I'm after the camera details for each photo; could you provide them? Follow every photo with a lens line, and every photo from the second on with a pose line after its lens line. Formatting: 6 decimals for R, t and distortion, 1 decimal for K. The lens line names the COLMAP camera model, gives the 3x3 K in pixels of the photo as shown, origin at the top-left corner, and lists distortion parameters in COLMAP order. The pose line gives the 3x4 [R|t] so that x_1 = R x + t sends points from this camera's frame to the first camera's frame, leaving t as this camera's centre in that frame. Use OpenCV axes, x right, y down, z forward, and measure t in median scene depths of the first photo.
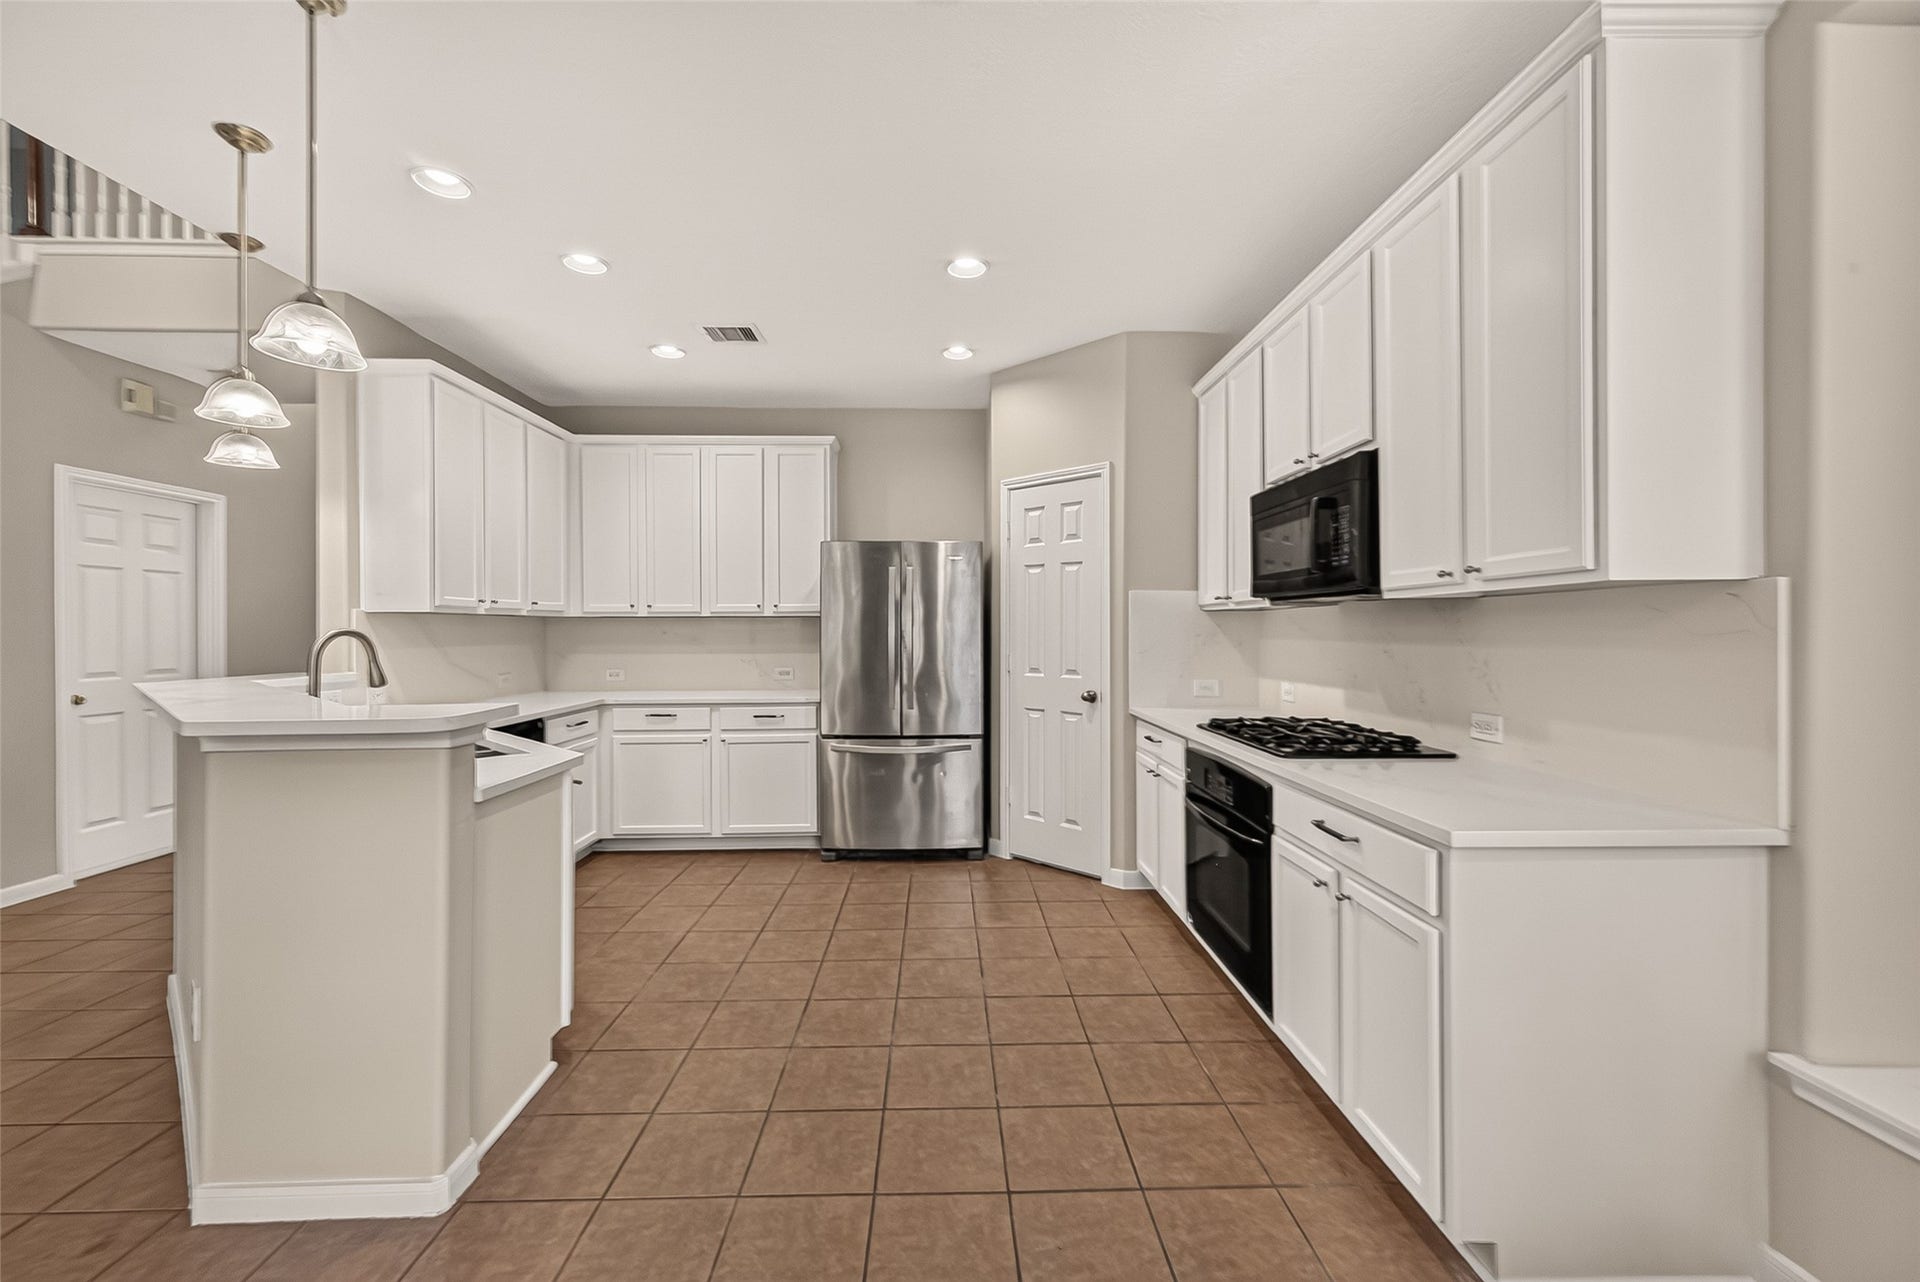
lens RADIAL K [[749.3, 0, 958.6], [0, 749.3, 638.1], [0, 0, 1]] dist [0.002745, -0.000313]
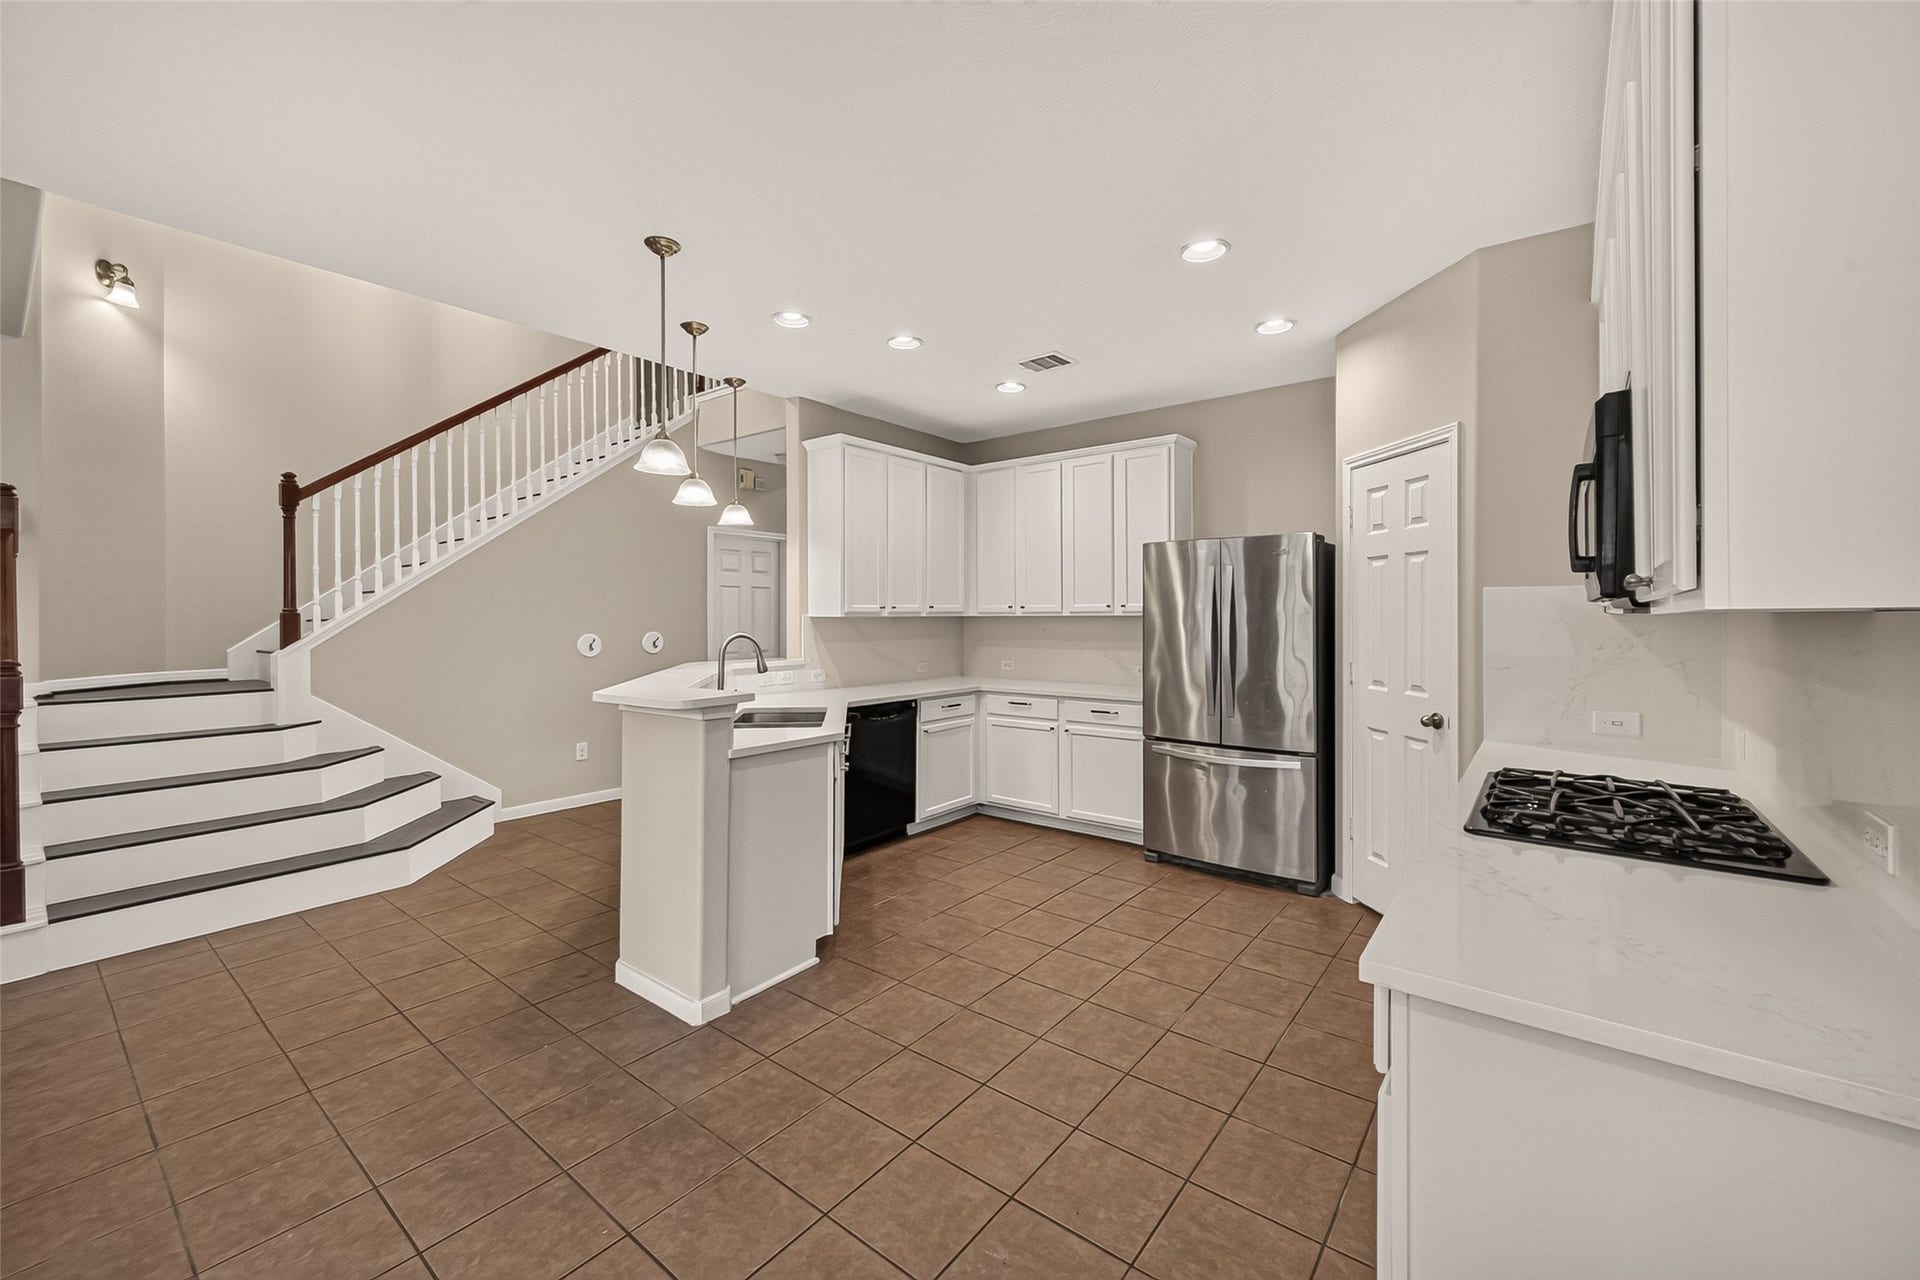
lens RADIAL K [[753.1, 0, 968.9], [0, 753.1, 622.8], [0, 0, 1]] dist [0.002790, -0.000479]
pose [[0.775182, 0.006255, -0.631707, 0.308988], [-0.006005, 0.999979, 0.002533, -0.025890], [0.631710, 0.001830, 0.775203, 0.071014]]
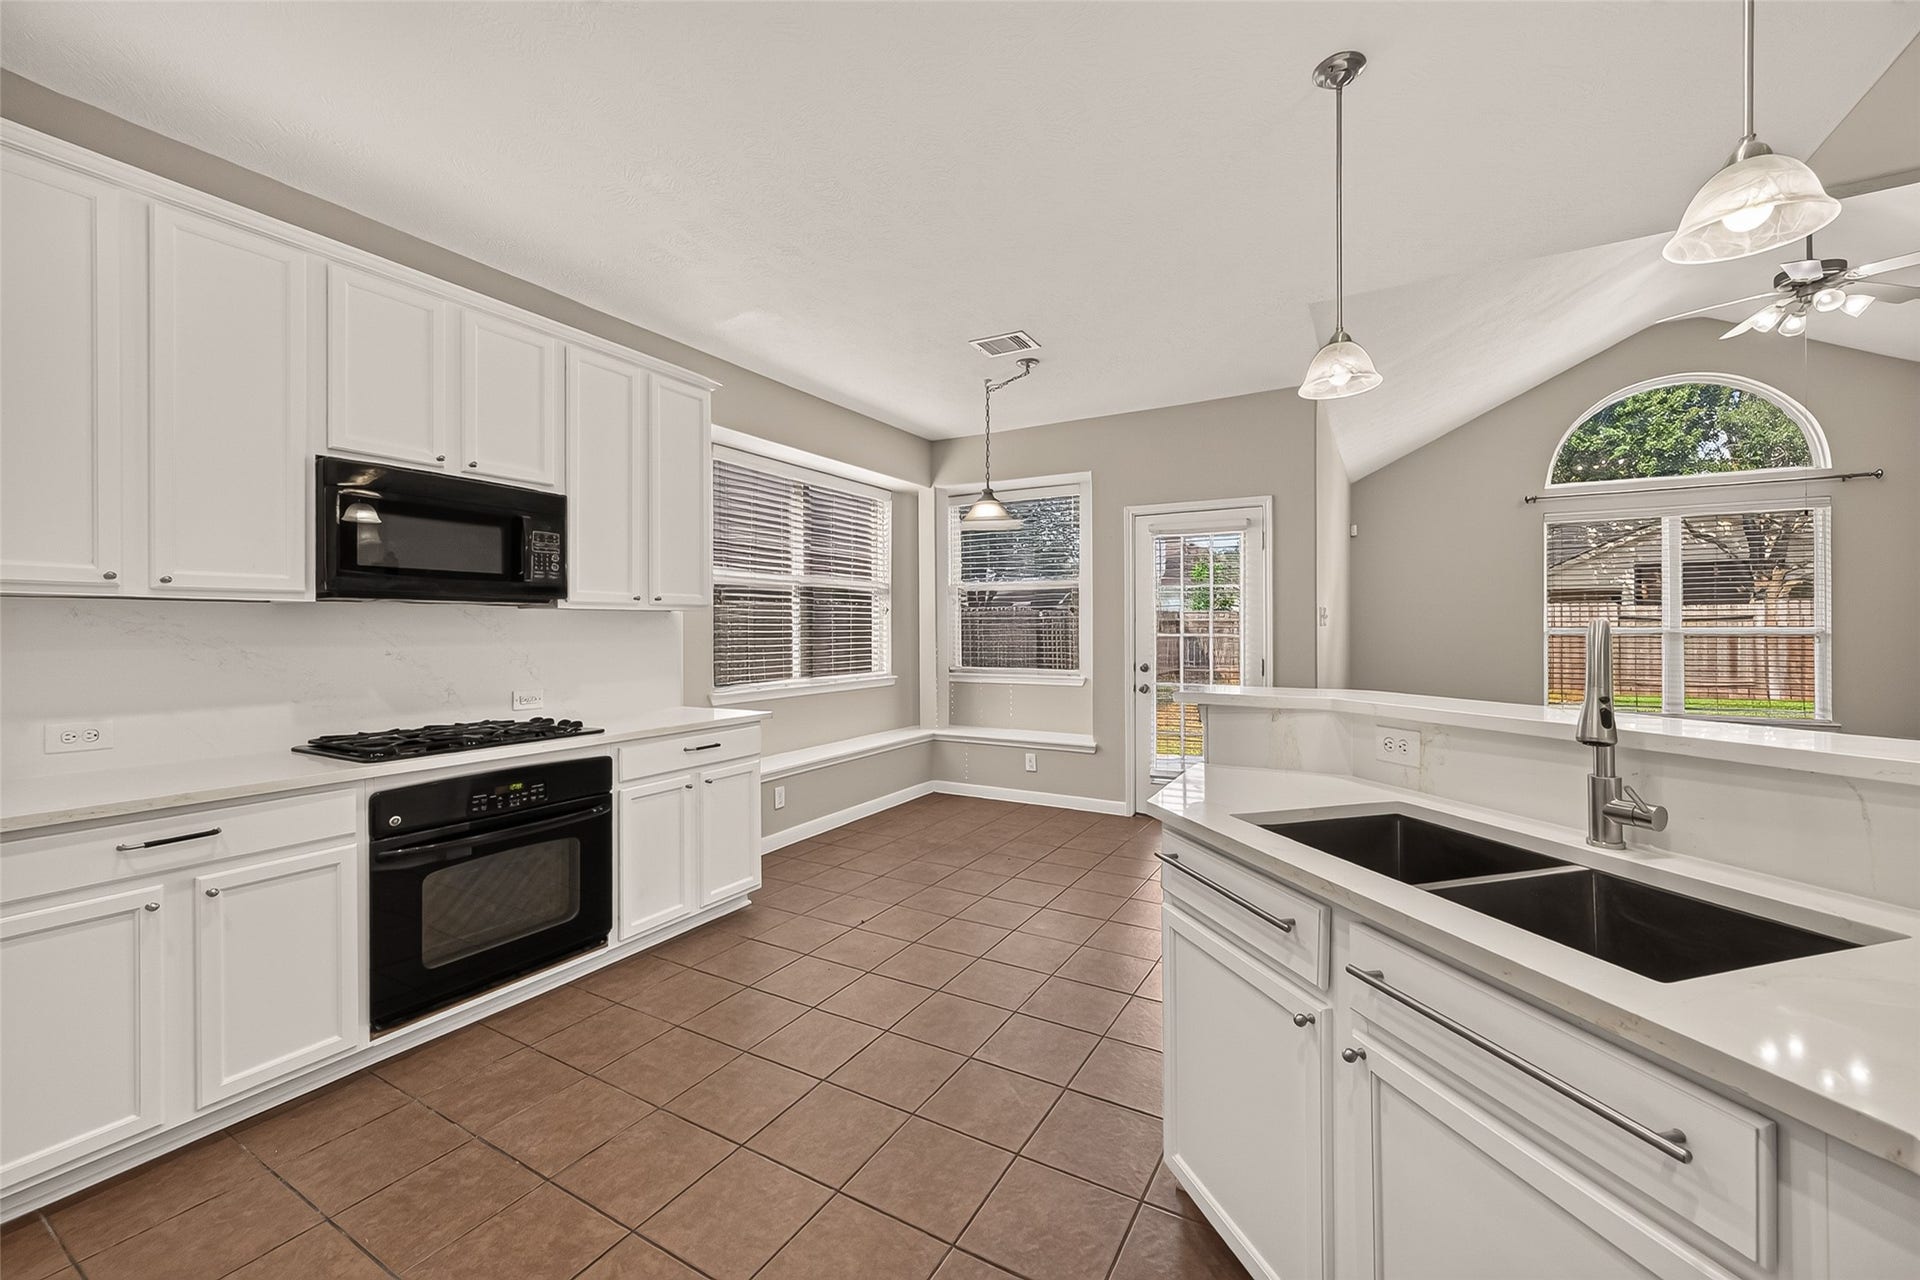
lens RADIAL K [[753.1, 0, 968.9], [0, 753.1, 622.8], [0, 0, 1]] dist [0.002790, -0.000479]
pose [[-0.857189, 0.010098, 0.514903, -0.447104], [0.009435, 0.999948, -0.003904, -0.008627], [-0.514915, 0.001511, -0.857240, 1.051242]]
